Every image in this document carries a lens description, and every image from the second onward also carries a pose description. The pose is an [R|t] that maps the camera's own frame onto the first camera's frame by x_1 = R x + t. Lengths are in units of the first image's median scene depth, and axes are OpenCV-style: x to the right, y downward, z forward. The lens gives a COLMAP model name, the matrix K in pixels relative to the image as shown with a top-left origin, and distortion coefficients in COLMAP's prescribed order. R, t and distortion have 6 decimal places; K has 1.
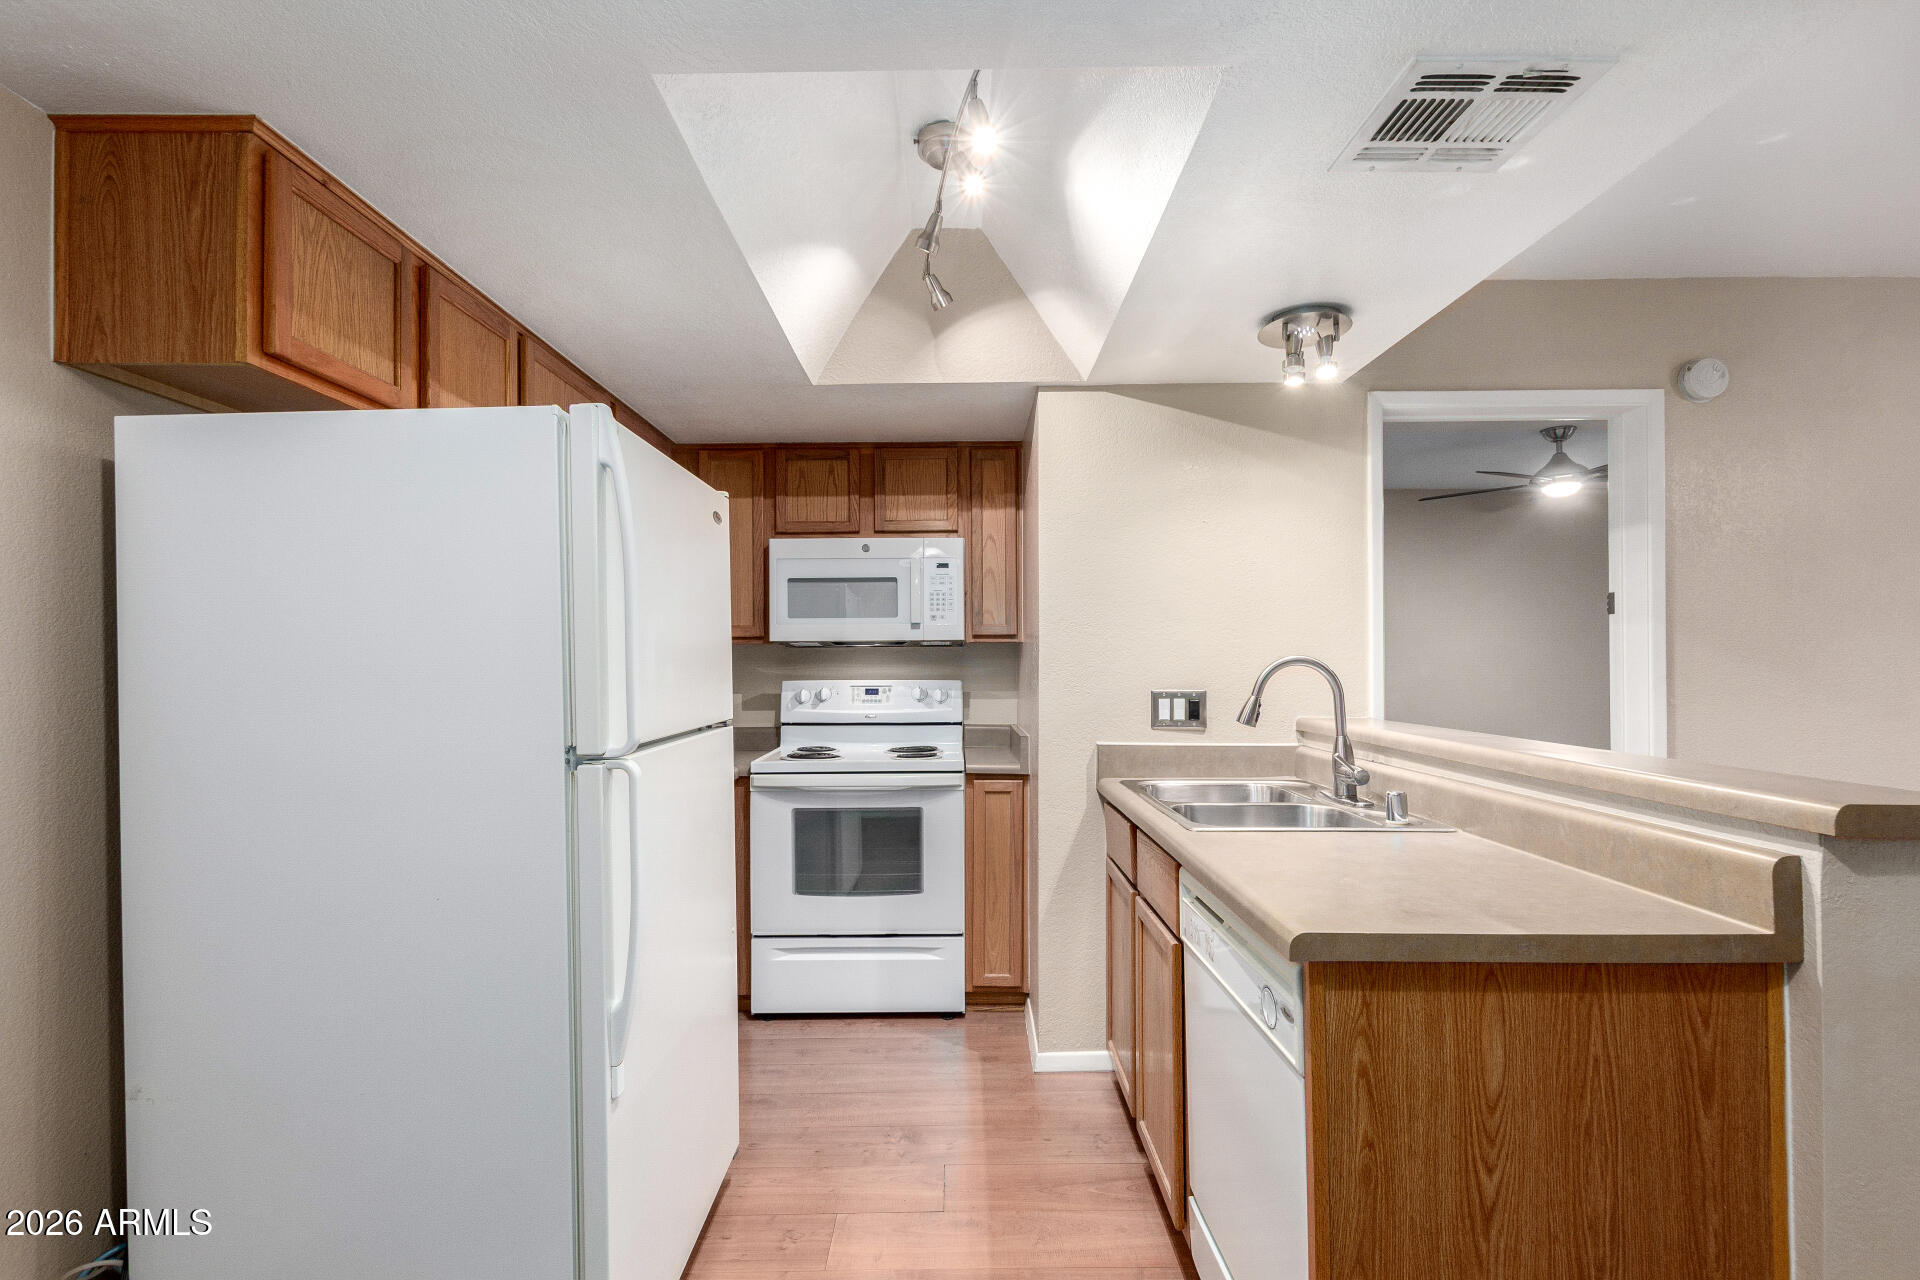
lens RADIAL K [[893.3, 0, 951.9], [0, 893.3, 664.5], [0, 0, 1]] dist [0.001253, 0.000124]
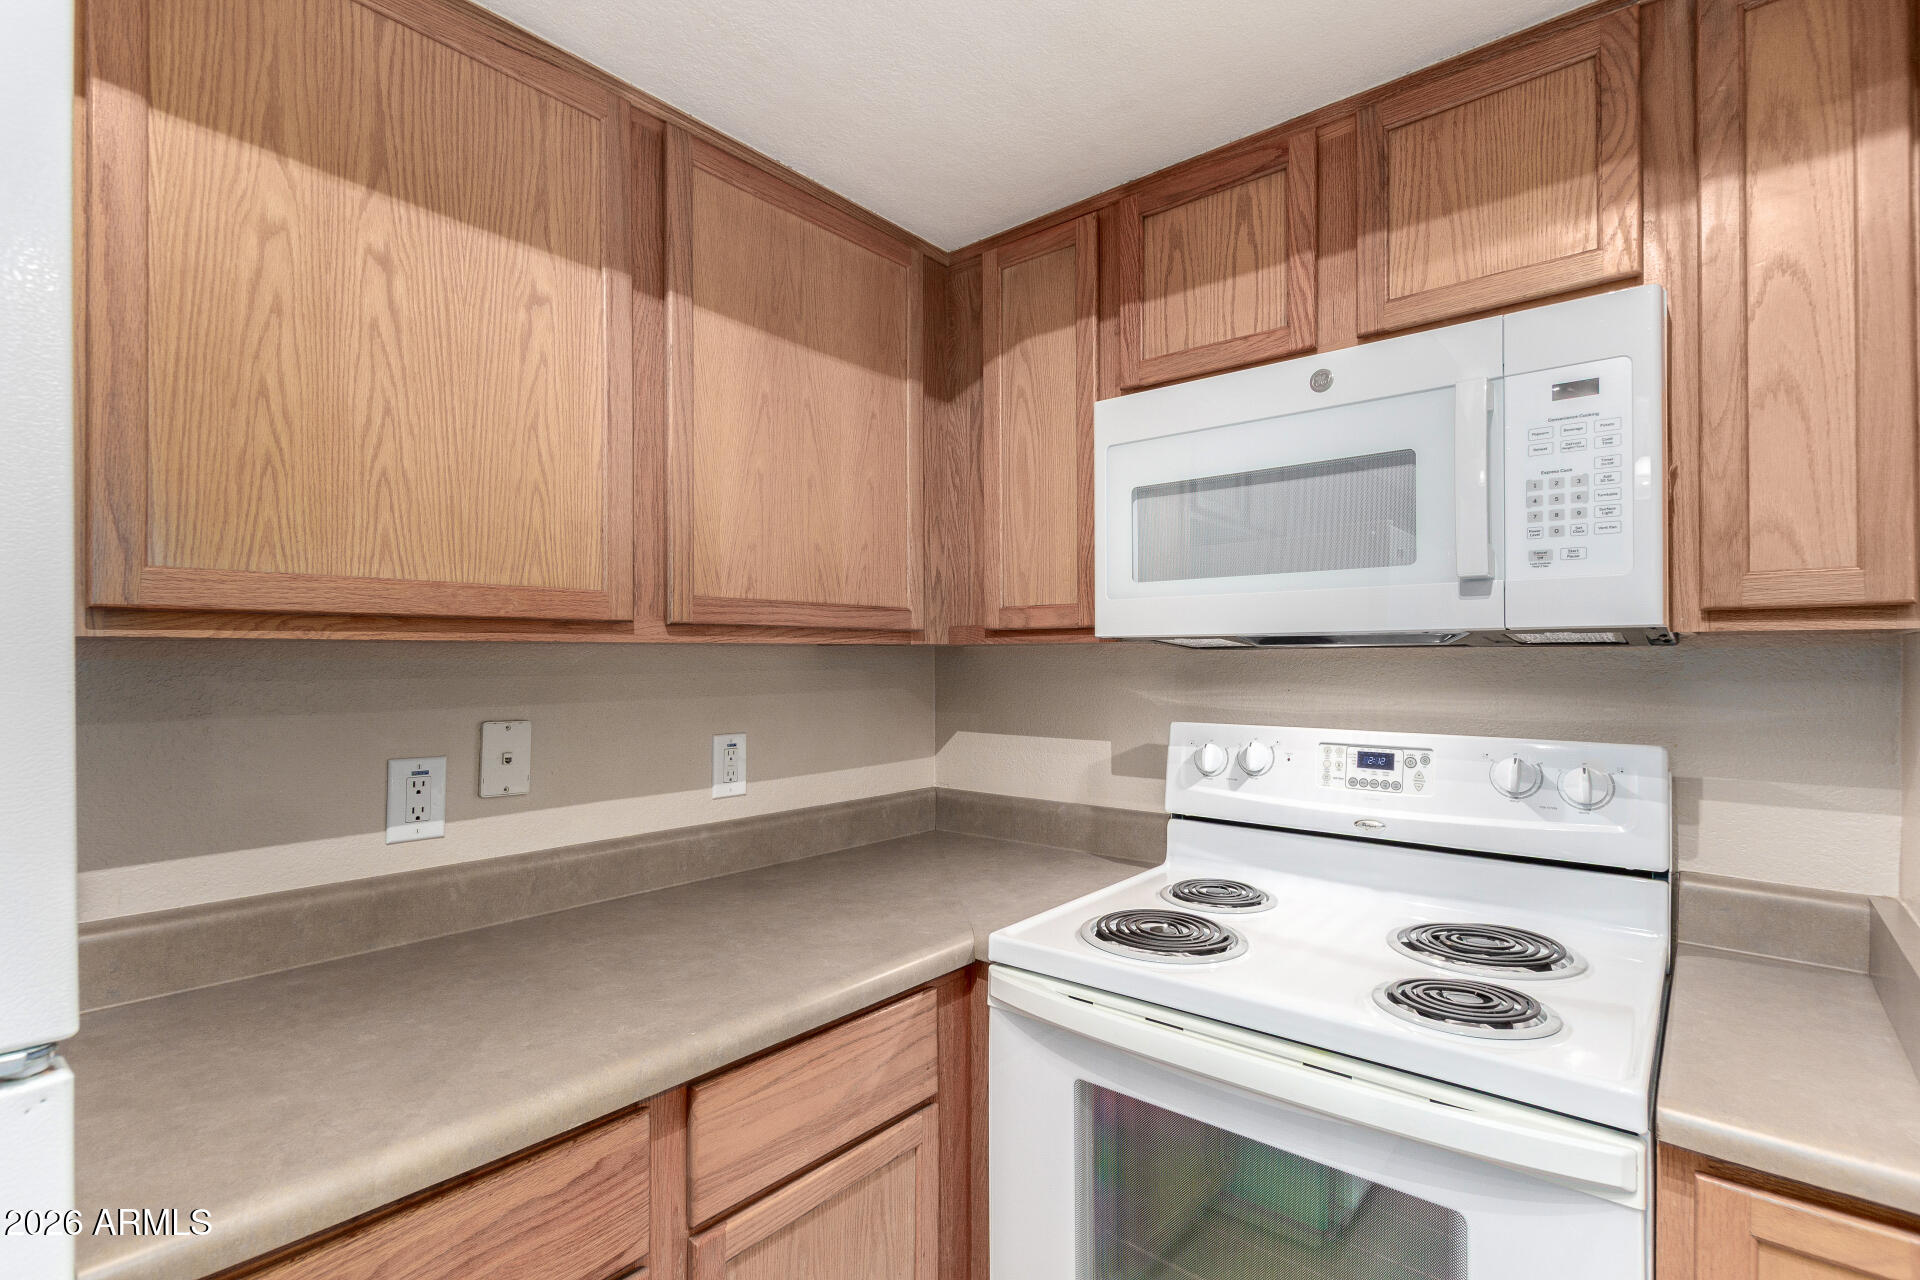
lens RADIAL K [[891.1, 0, 959.3], [0, 891.1, 653.3], [0, 0, 1]] dist [0.002123, -0.000018]
pose [[0.765633, -0.000419, -0.643278, 0.024894], [-0.002046, 0.999993, -0.003087, -0.016540], [0.643275, 0.003679, 0.765627, 0.611363]]
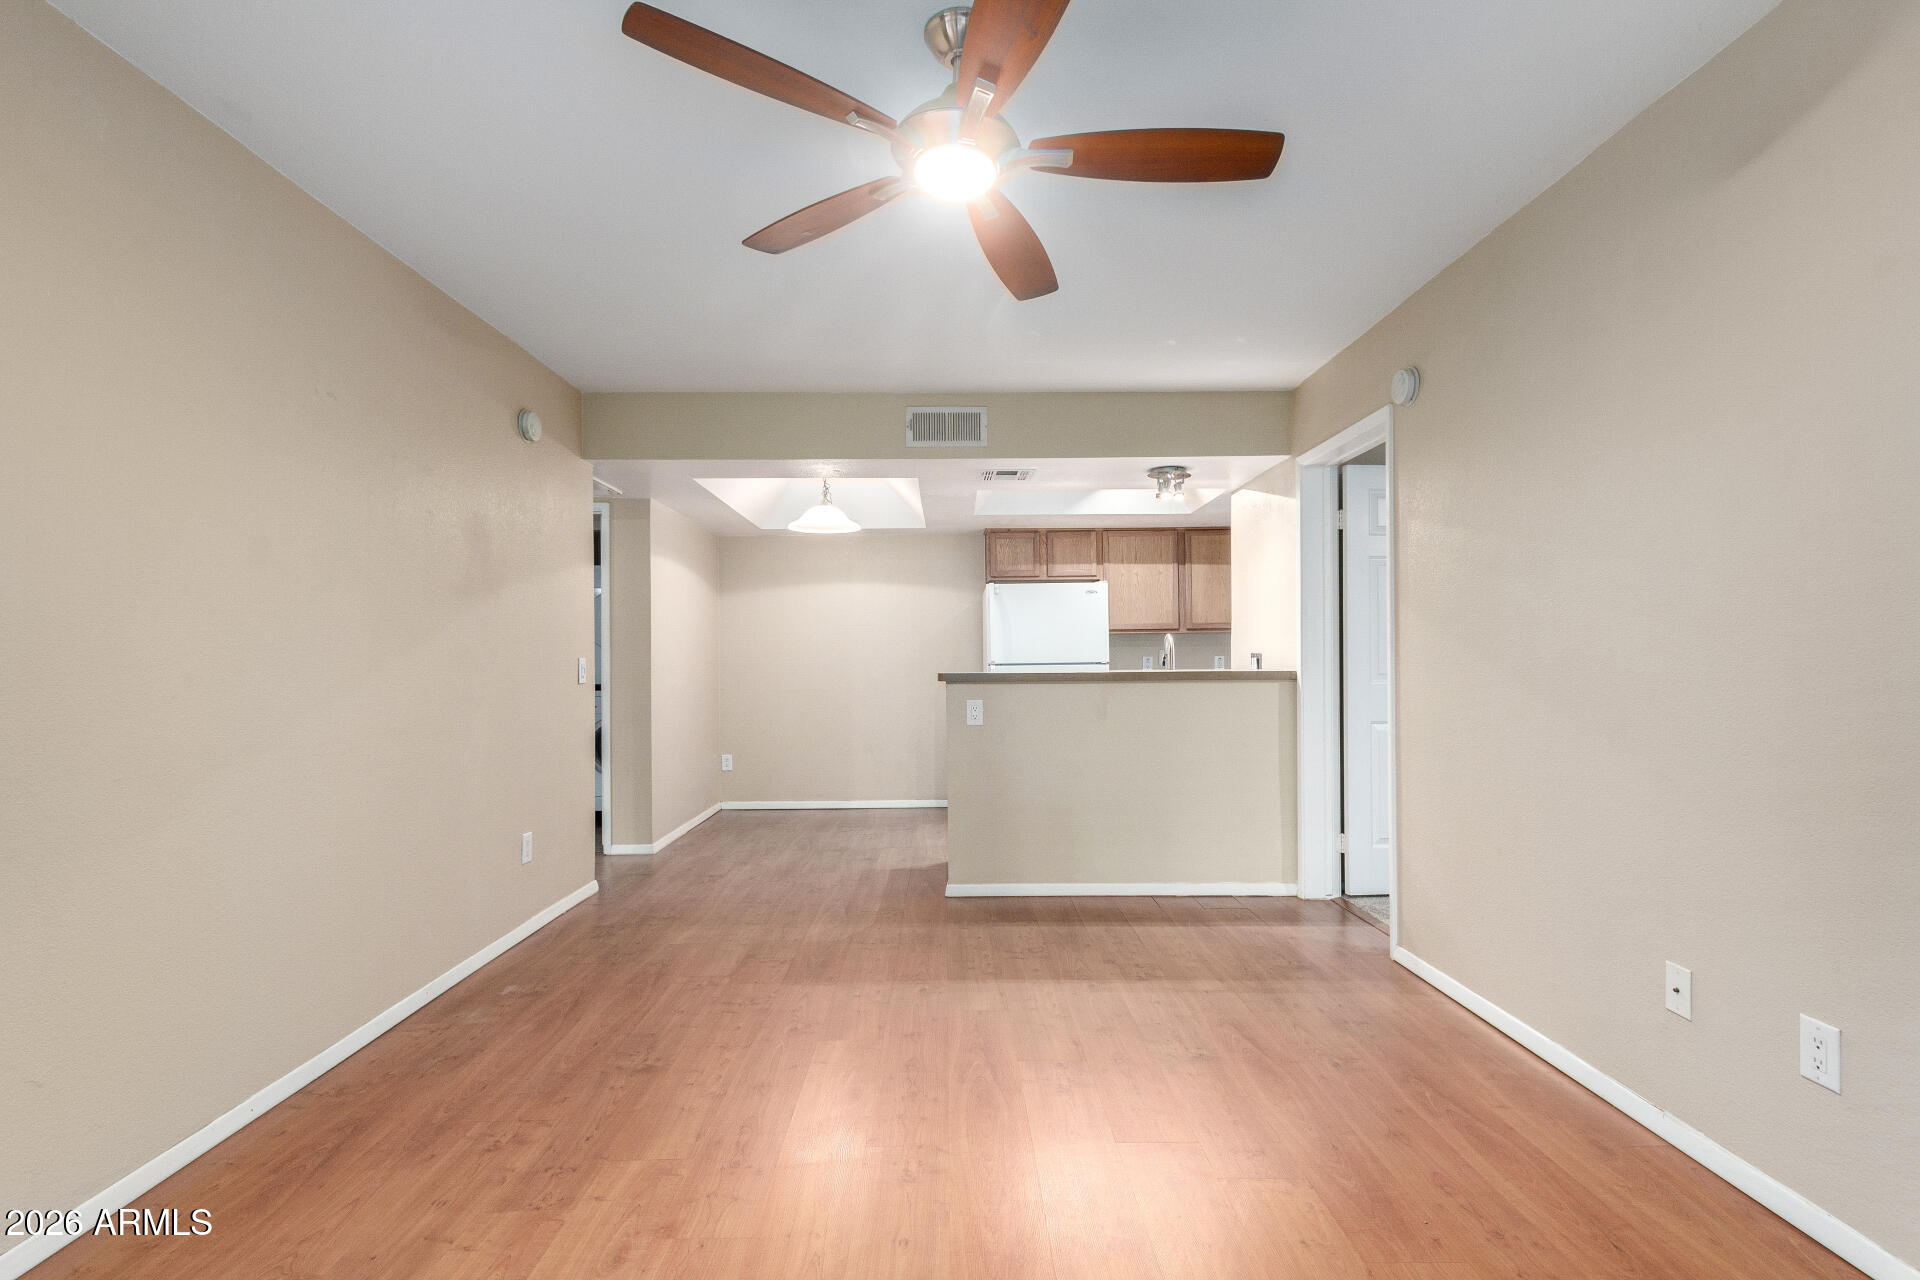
lens RADIAL K [[1003.2, 0, 957.1], [0, 1003.2, 648.5], [0, 0, 1]] dist [0.057121, -0.025328]
pose [[-0.003988, -0.009172, -0.999950, 1.803931], [0.005599, 0.999942, -0.009195, 0.027391], [0.999976, -0.005635, -0.003937, 0.344300]]
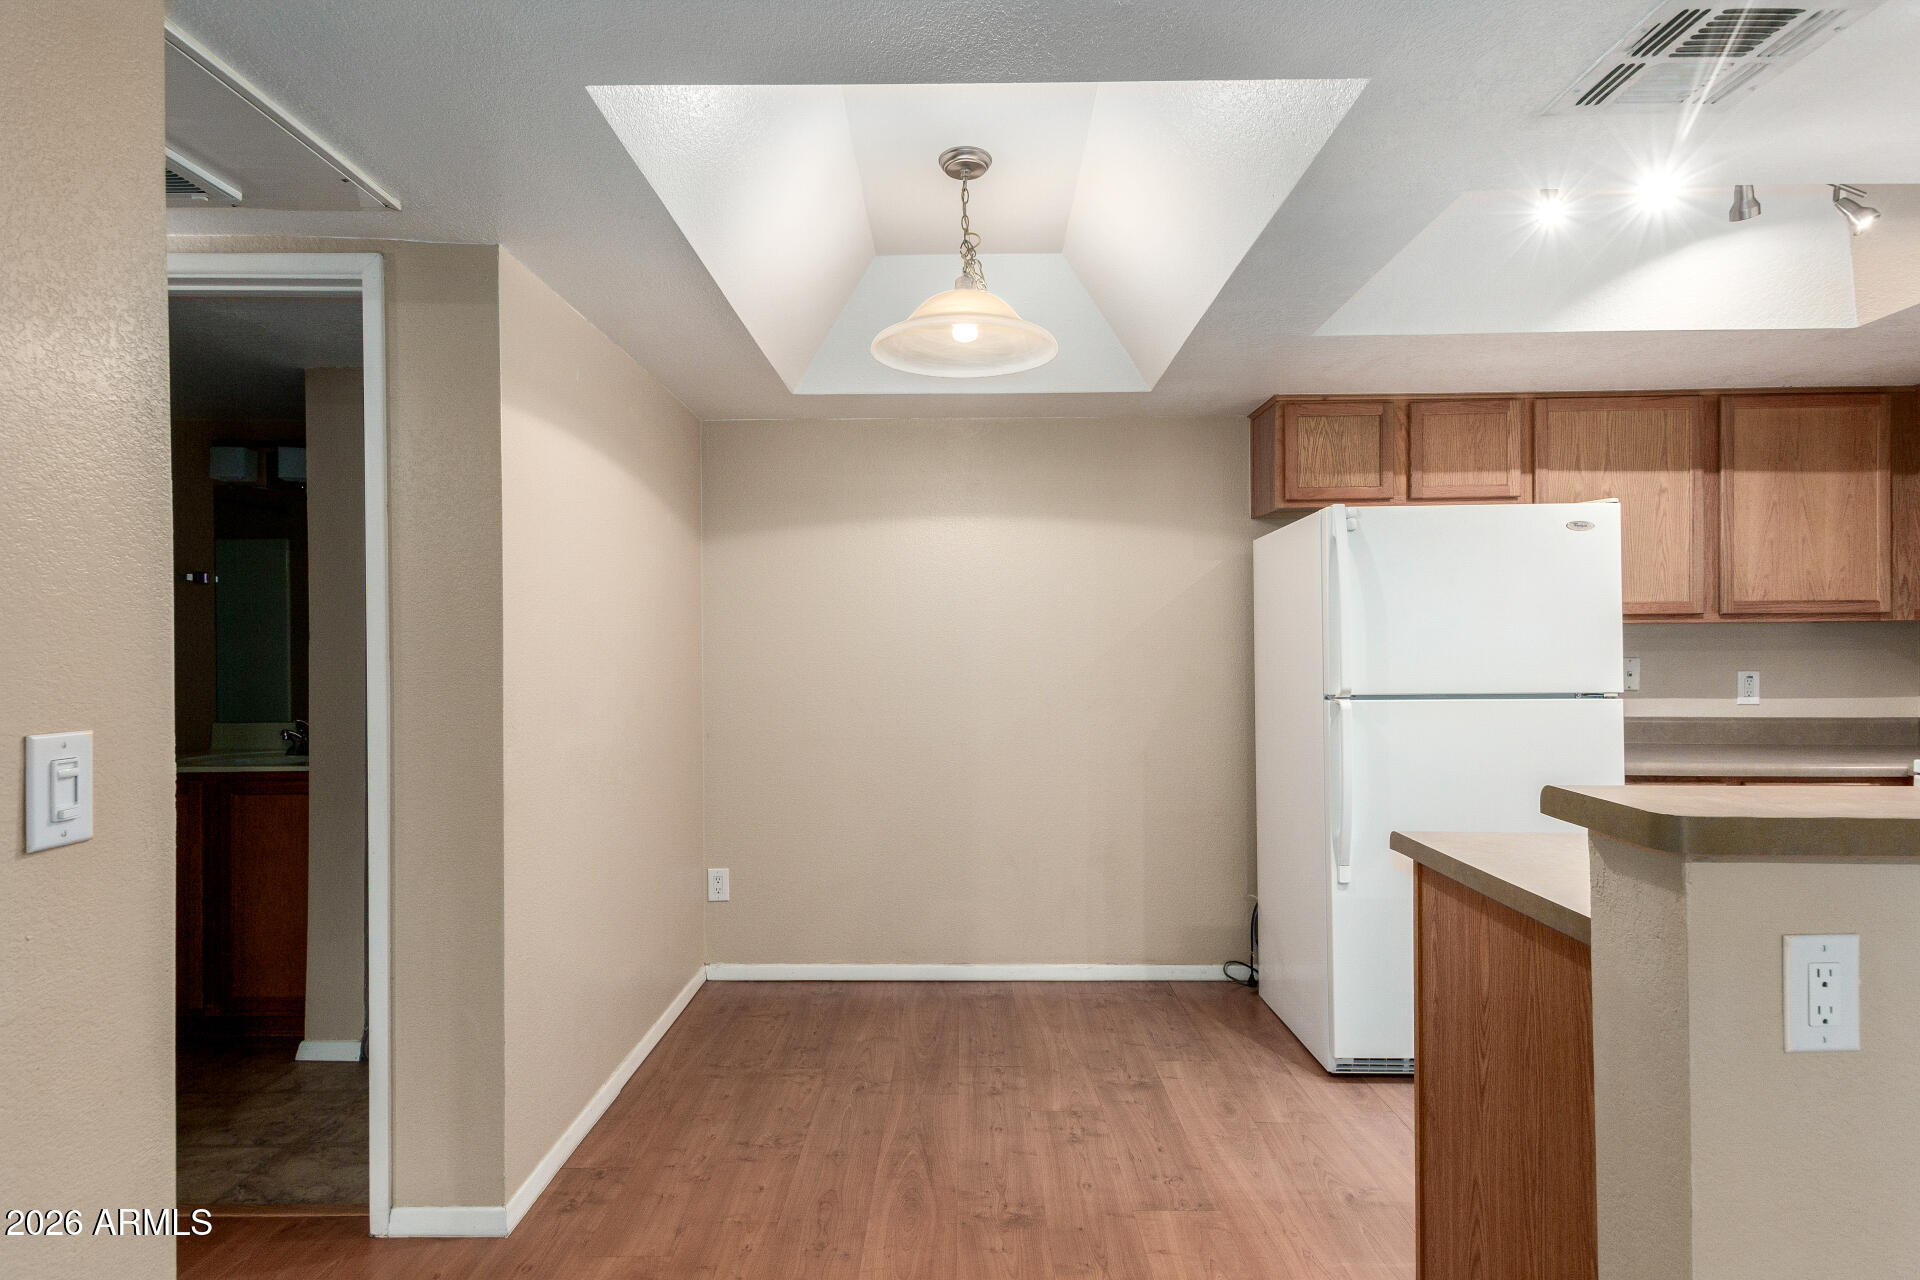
lens RADIAL K [[1003.2, 0, 957.1], [0, 1003.2, 648.5], [0, 0, 1]] dist [0.057121, -0.025328]
pose [[-0.001644, 0.007808, -0.999968, 0.677605], [0.002800, 0.999966, 0.007804, -0.006574], [0.999995, -0.002787, -0.001666, 0.088463]]
